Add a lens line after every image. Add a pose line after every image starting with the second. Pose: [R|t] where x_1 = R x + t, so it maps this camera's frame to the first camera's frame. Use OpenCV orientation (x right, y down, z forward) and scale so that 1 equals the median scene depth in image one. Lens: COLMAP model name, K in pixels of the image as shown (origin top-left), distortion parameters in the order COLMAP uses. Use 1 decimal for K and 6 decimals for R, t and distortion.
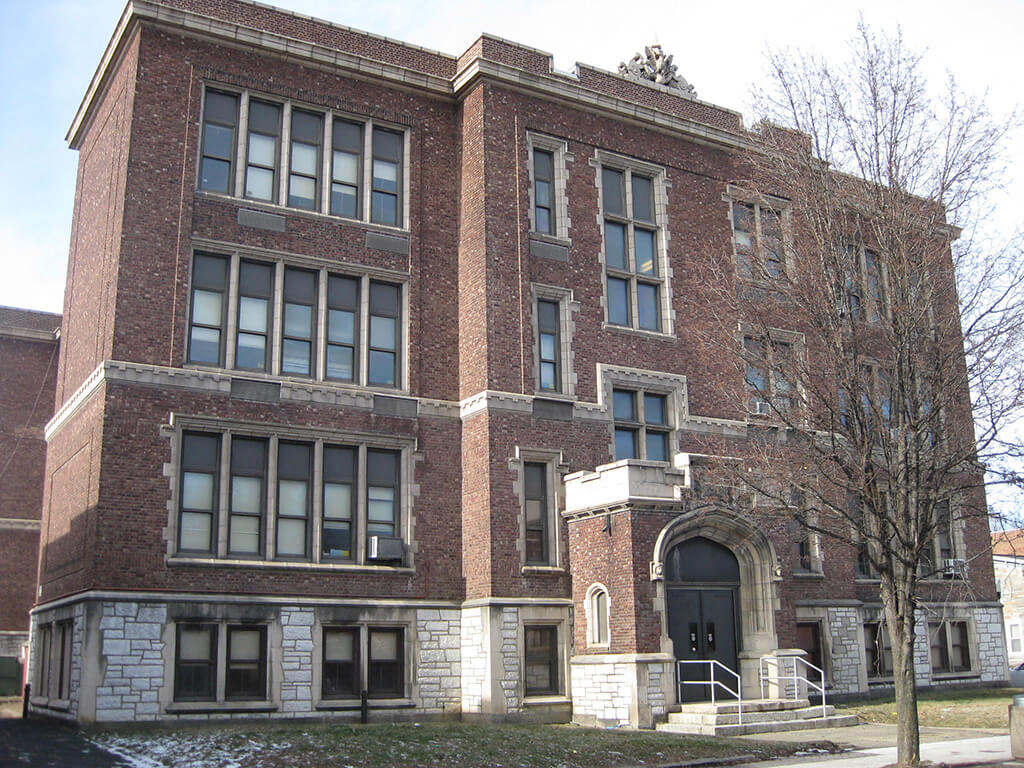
lens RADIAL K [[1155.8, 0, 512.5], [0, 1155.8, 359.0], [0, 0, 1]] dist [-0.147054, 0.010997]
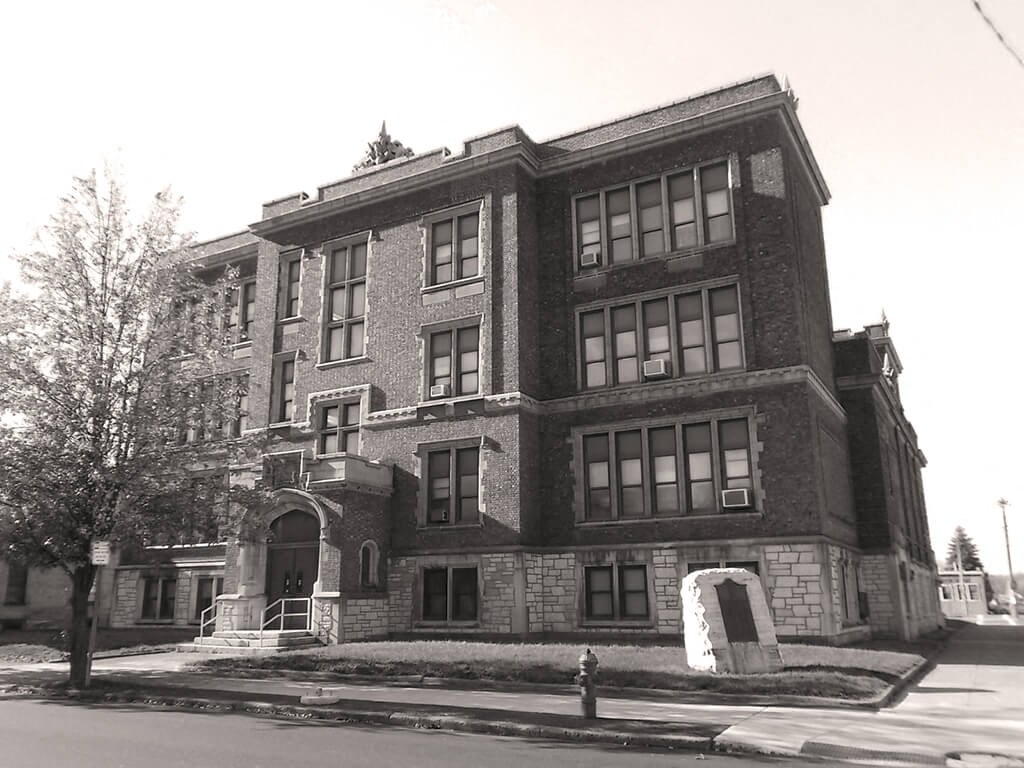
lens RADIAL K [[836.1, 0, 512.0], [0, 836.1, 384.0], [0, 0, 1]] dist [-0.004287, 0.001267]
pose [[0.500171, -0.201584, -0.842136, 1.070443], [0.225865, 0.969231, -0.097858, 0.149440], [0.835951, -0.141263, 0.530312, 0.635106]]
